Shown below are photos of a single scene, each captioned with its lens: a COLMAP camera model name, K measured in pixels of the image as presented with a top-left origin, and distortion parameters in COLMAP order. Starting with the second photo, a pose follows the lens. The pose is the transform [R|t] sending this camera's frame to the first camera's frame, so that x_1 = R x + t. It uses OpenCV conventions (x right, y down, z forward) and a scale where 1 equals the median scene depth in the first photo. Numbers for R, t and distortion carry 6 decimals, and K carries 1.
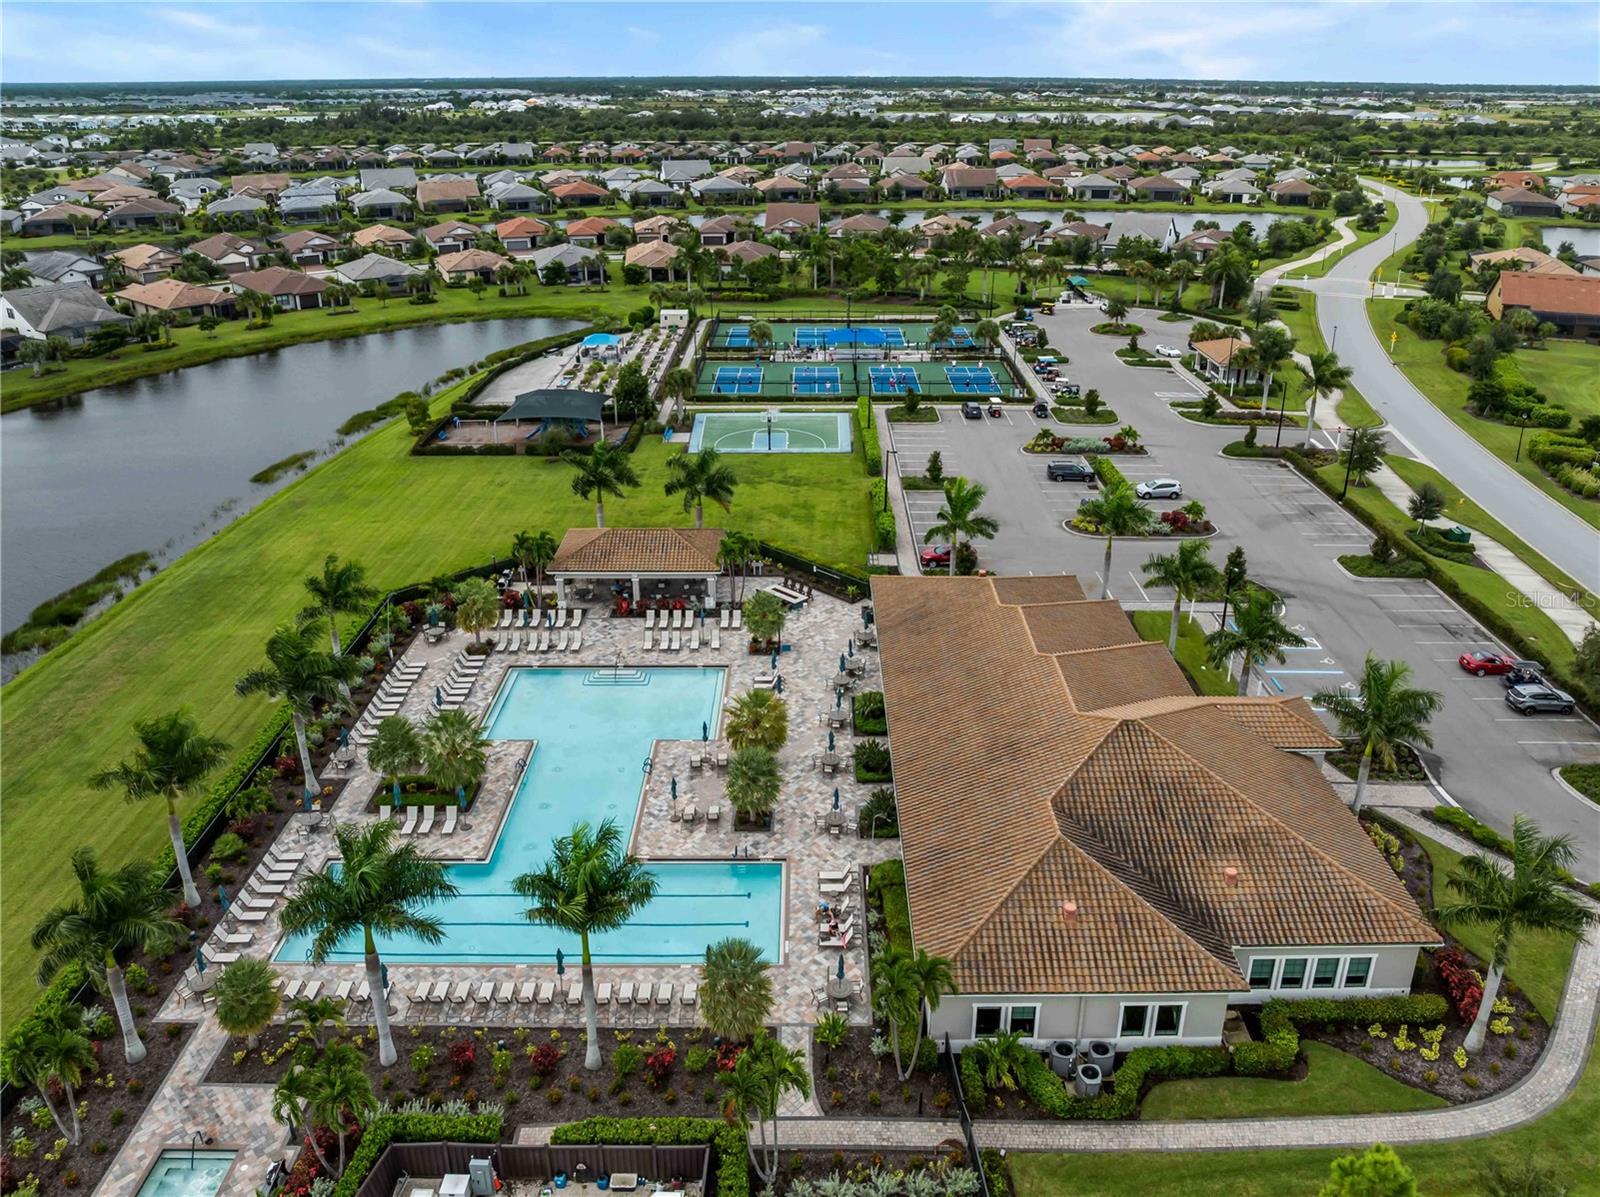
lens RADIAL K [[1133.4, 0, 805.4], [0, 1133.4, 599.7], [0, 0, 1]] dist [-0.043583, 0.006389]
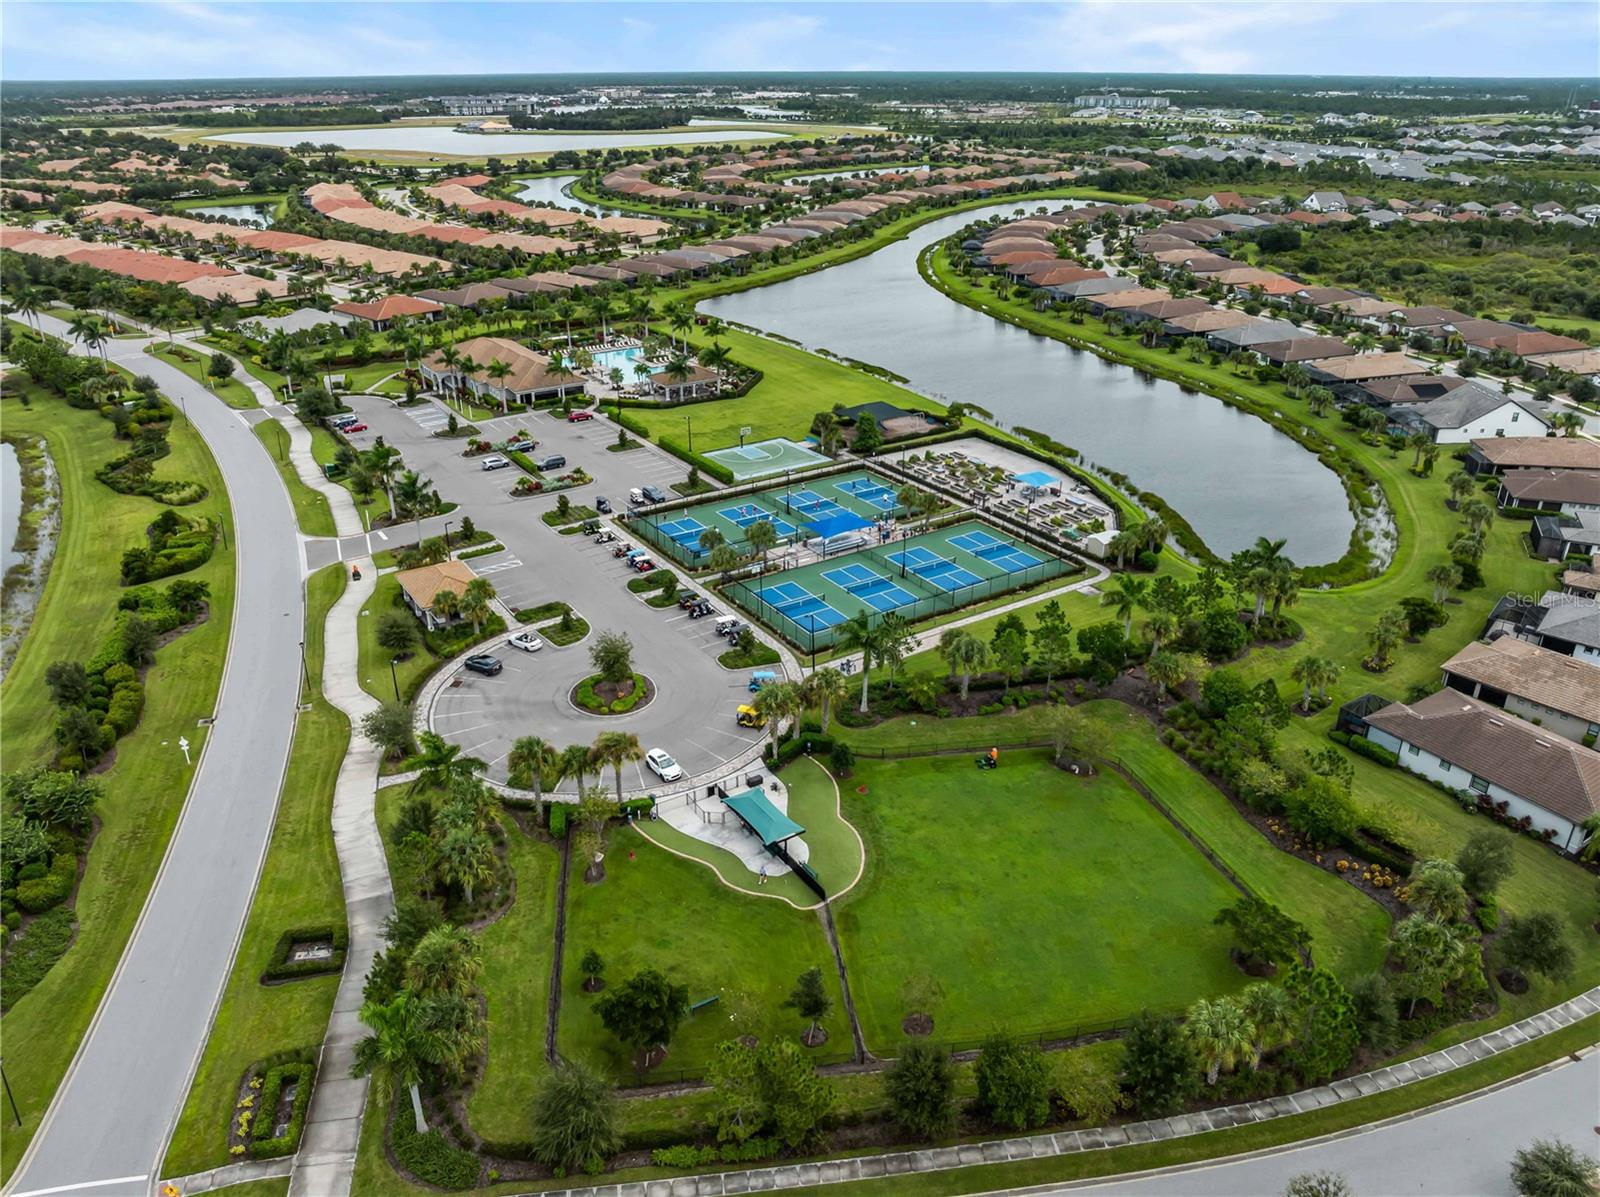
lens RADIAL K [[1133.4, 0, 805.4], [0, 1133.4, 599.7], [0, 0, 1]] dist [-0.043583, 0.006389]
pose [[-0.830907, 0.235678, -0.504033, 0.731745], [-0.237964, 0.668320, 0.704785, -1.112733], [0.502957, 0.705552, -0.499229, 1.963560]]
